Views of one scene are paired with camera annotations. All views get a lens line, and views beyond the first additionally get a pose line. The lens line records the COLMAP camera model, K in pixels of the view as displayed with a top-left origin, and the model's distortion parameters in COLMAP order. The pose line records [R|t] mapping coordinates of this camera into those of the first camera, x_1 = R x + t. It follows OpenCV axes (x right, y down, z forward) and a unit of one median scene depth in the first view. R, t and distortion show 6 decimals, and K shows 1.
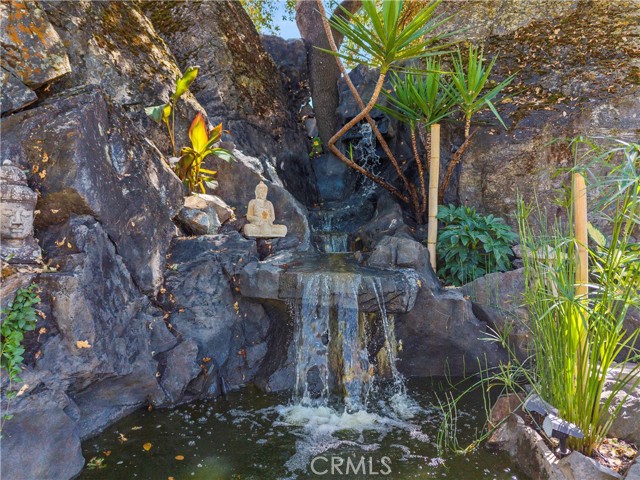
lens RADIAL K [[428.9, 0, 323.9], [0, 428.9, 239.6], [0, 0, 1]] dist [0.017286, -0.017093]
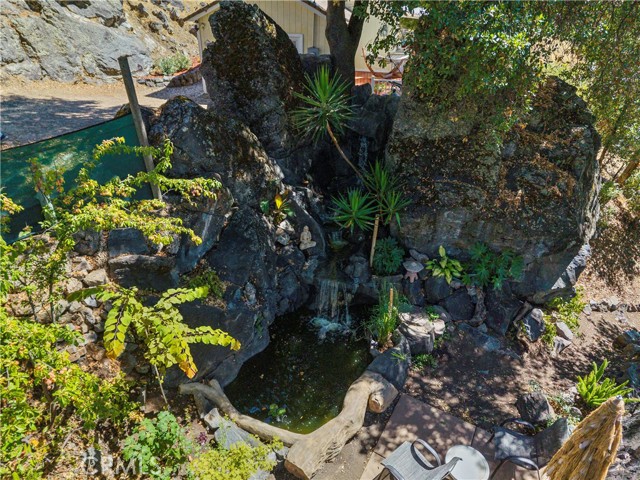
lens RADIAL K [[428.9, 0, 317.4], [0, 428.9, 239.0], [0, 0, 1]] dist [0.017286, -0.017093]
pose [[0.996375, 0.059853, -0.060455, 0.071246], [-0.019828, 0.854451, 0.519154, -1.350290], [0.082728, -0.516073, 0.852540, -1.124005]]
